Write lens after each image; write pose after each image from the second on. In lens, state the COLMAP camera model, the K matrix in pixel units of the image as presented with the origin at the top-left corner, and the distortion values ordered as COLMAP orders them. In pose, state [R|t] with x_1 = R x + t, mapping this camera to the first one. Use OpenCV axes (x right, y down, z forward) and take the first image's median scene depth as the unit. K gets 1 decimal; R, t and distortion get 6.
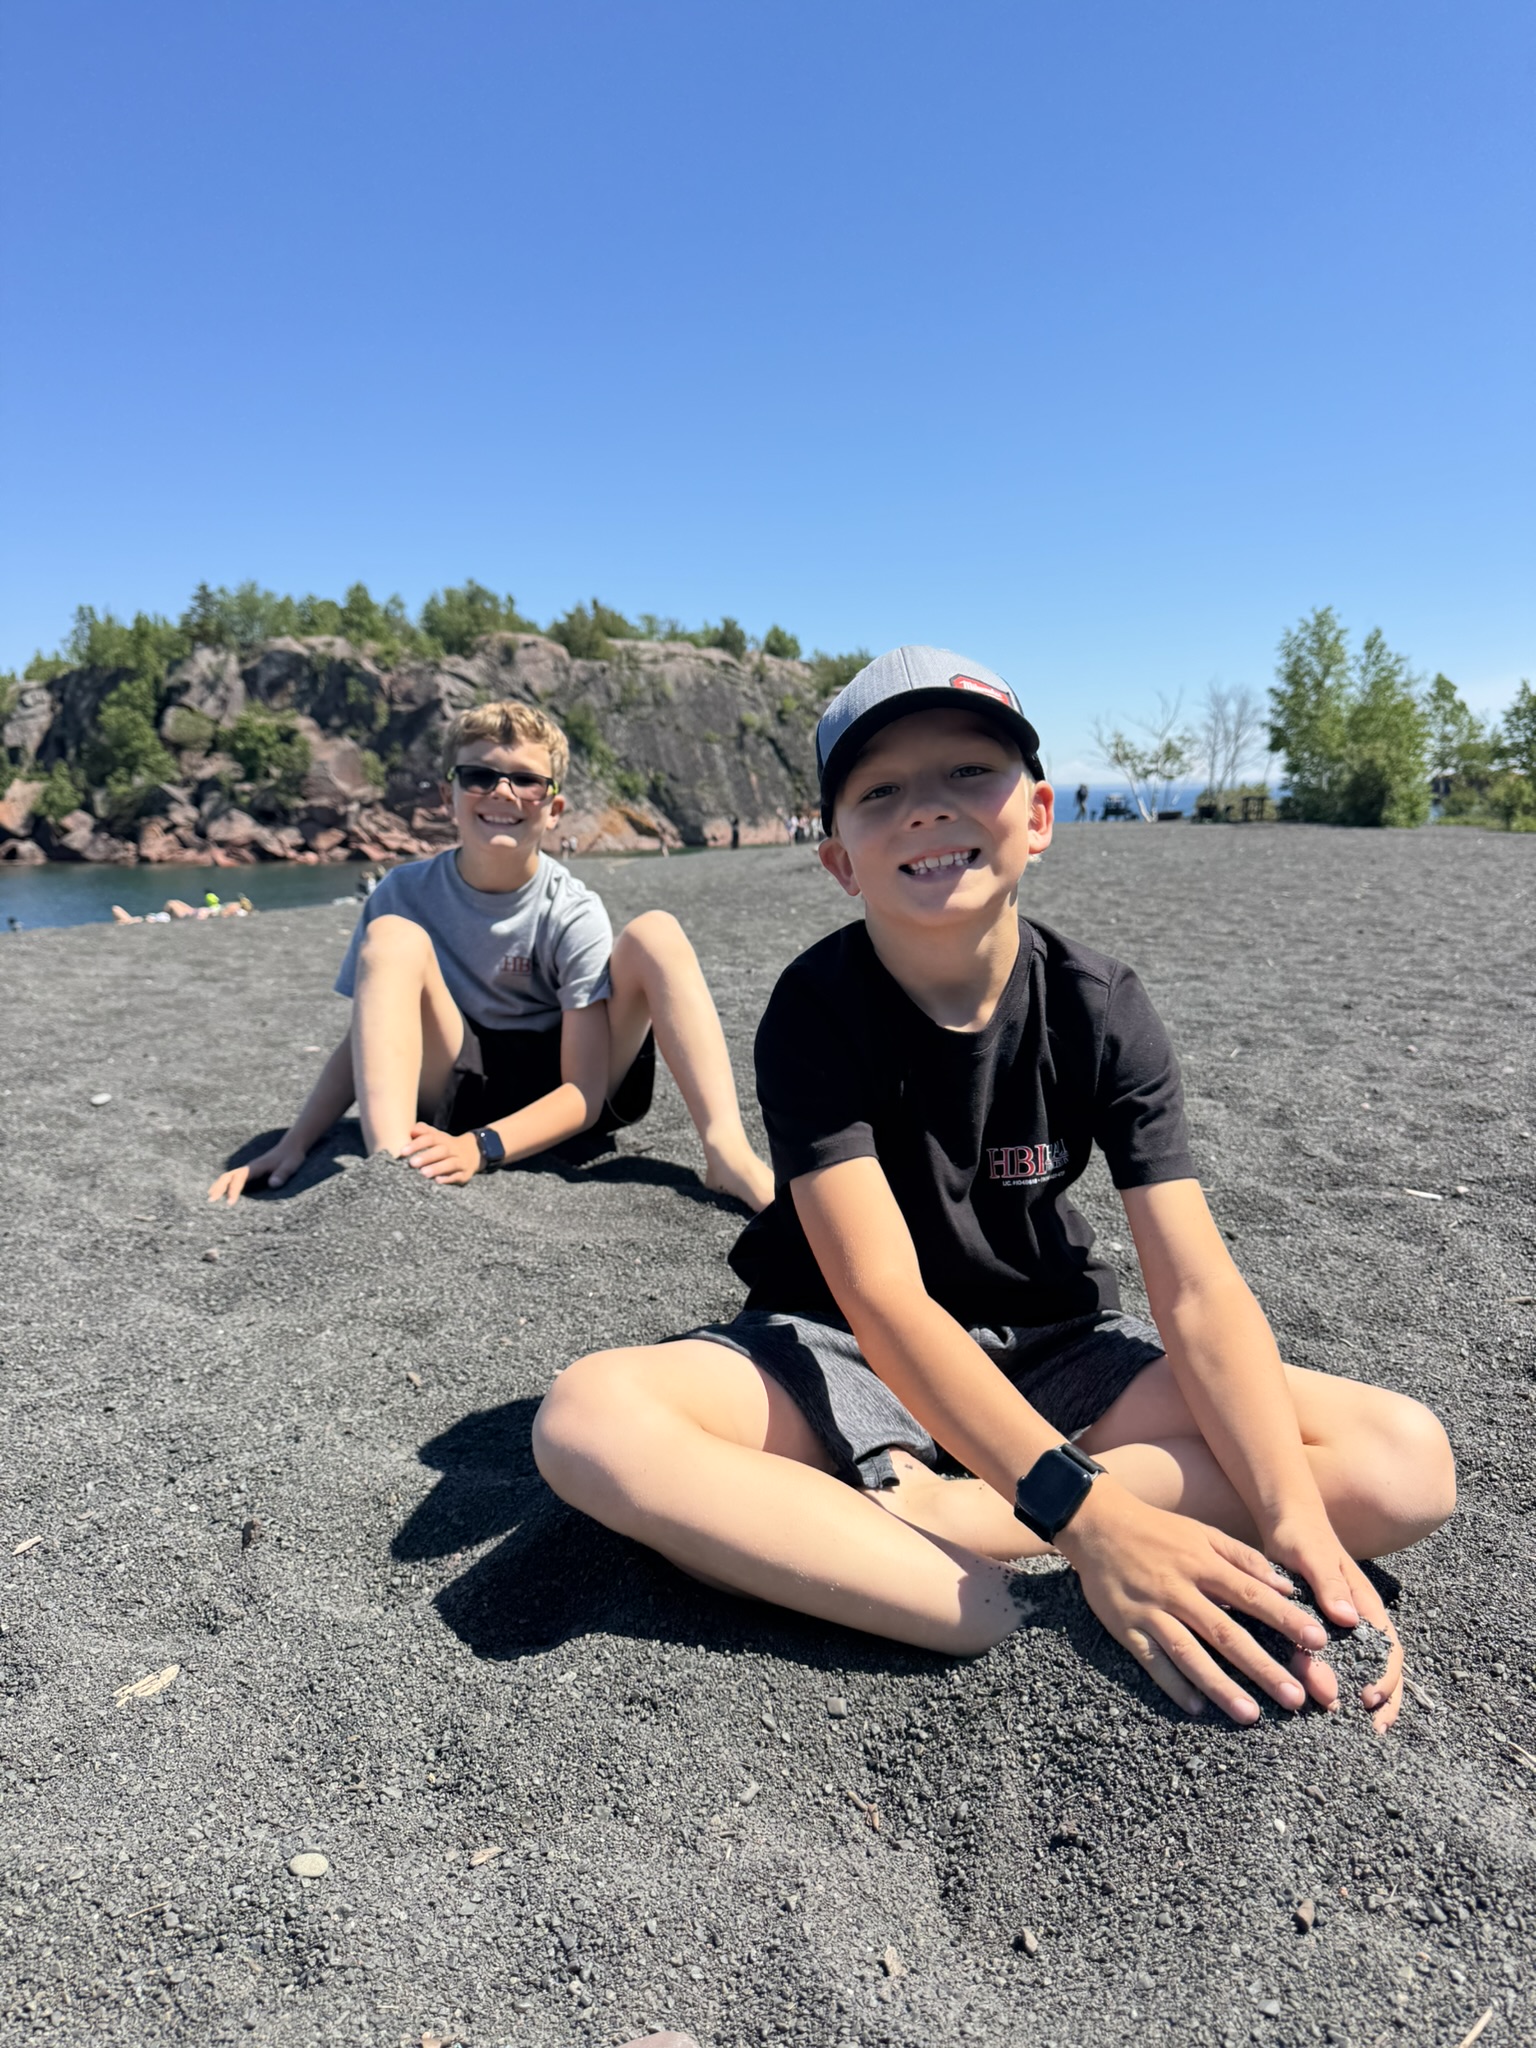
lens RADIAL K [[1471.4, 0, 774.2], [0, 1471.4, 1033.1], [0, 0, 1]] dist [0.153915, -0.319559]
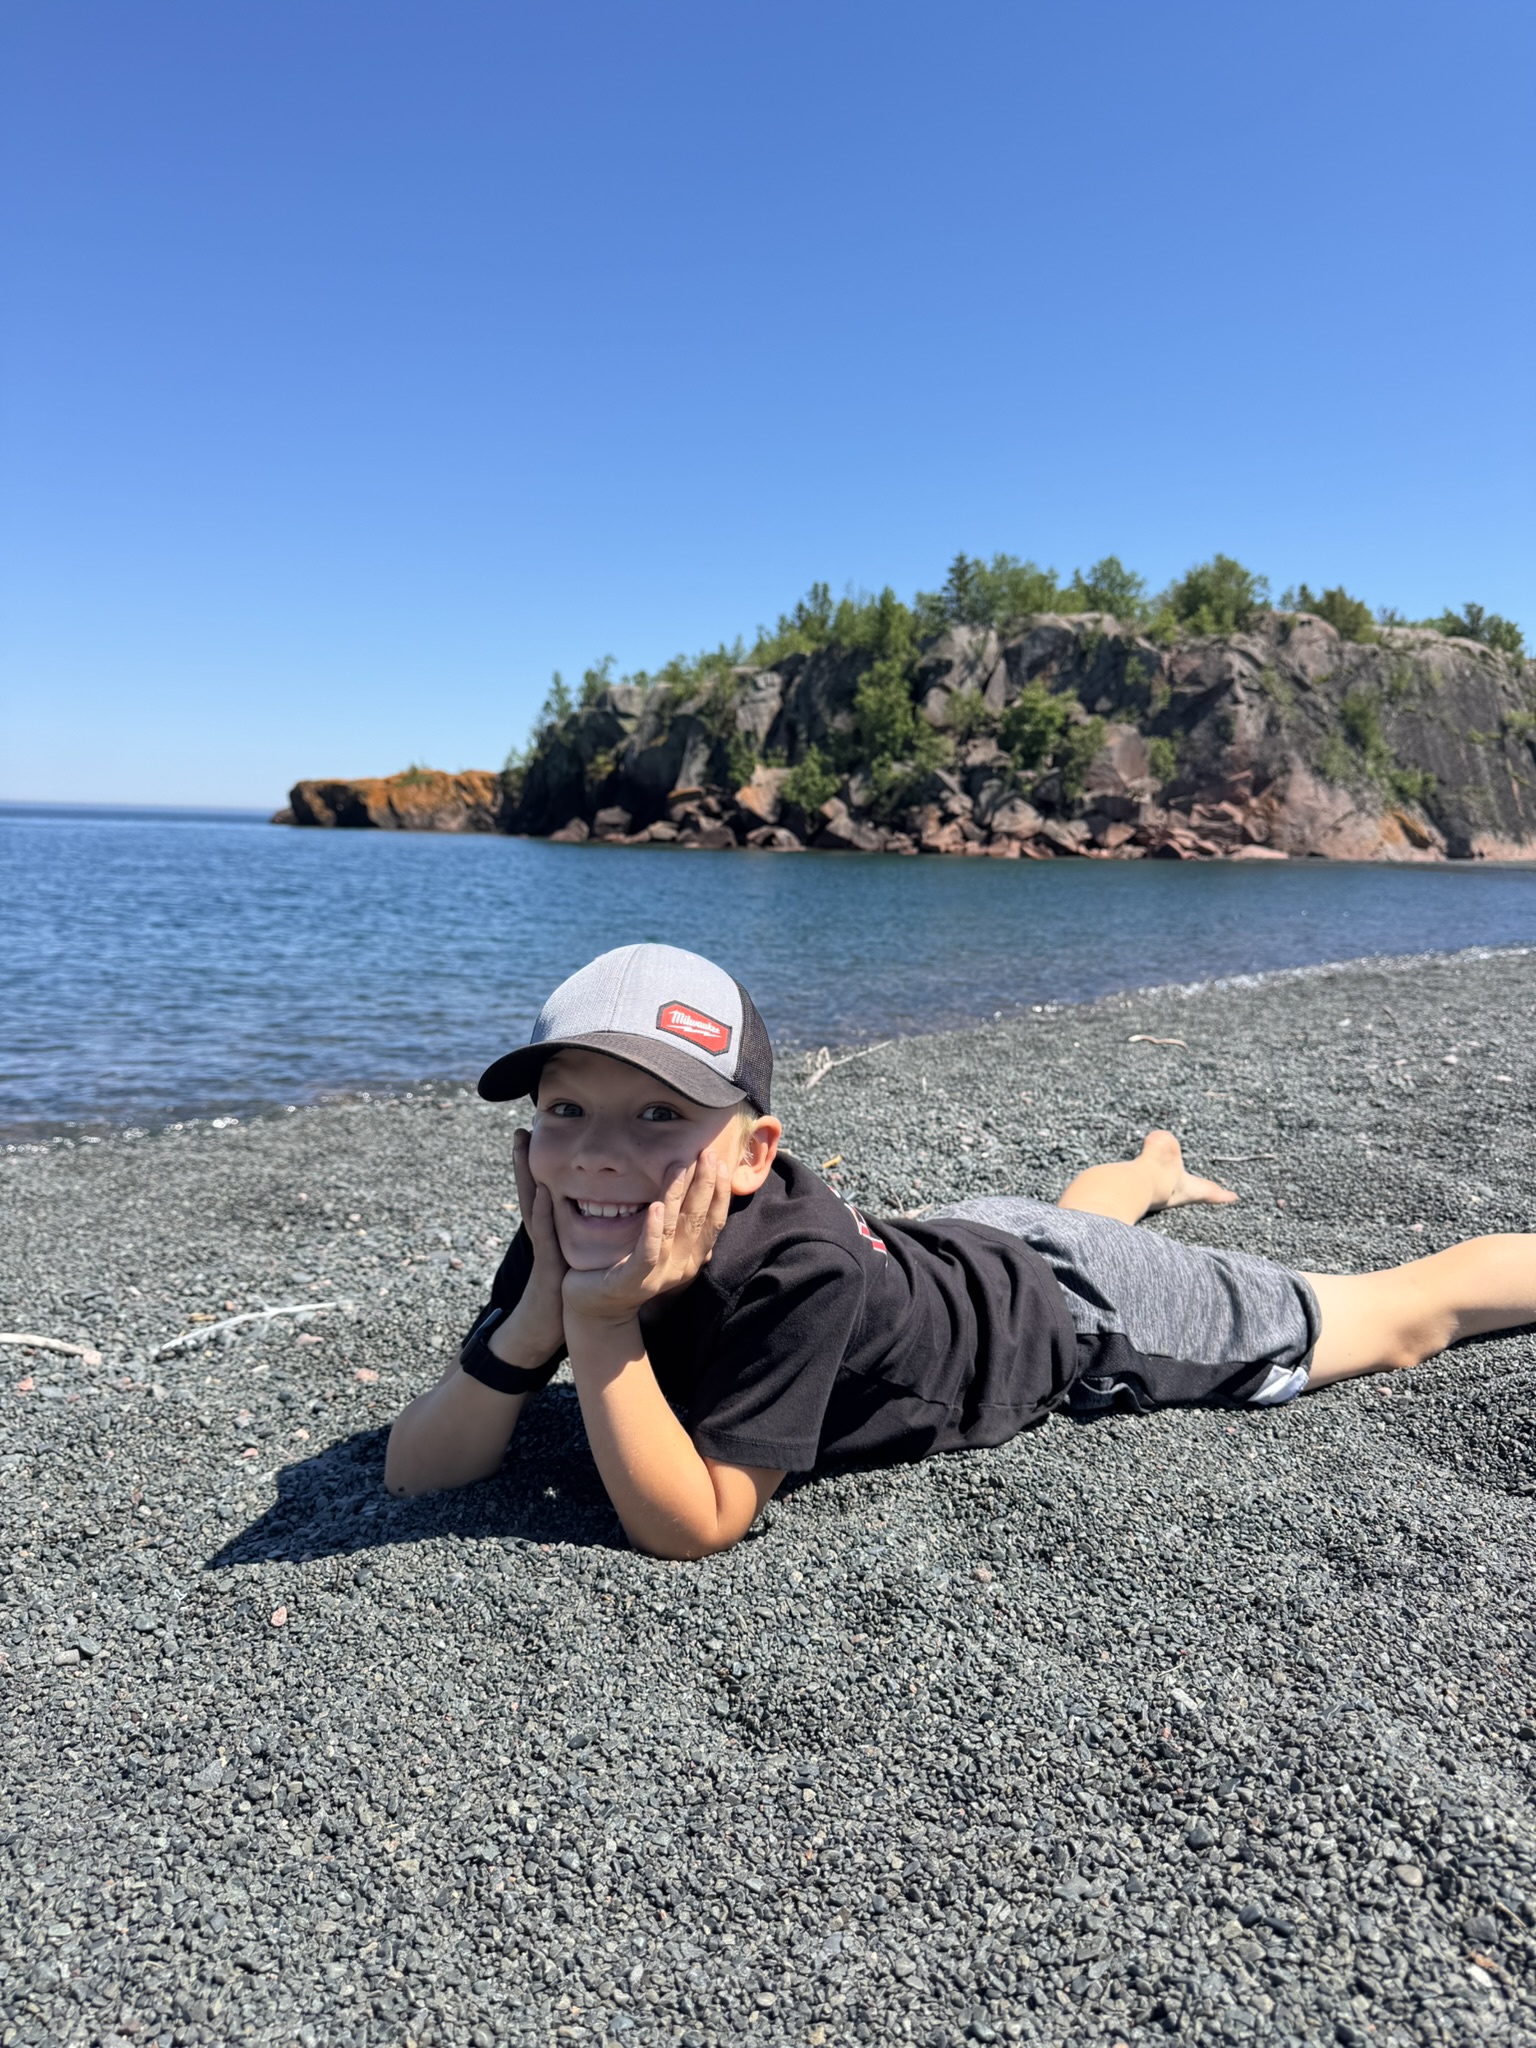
lens RADIAL K [[1471.4, 0, 774.2], [0, 1471.4, 1033.1], [0, 0, 1]] dist [0.153915, -0.319559]
pose [[0.970065, 0.067845, -0.233178, -0.263502], [-0.073691, 0.997146, -0.016443, 0.014895], [0.231397, 0.033134, 0.972295, 0.097723]]
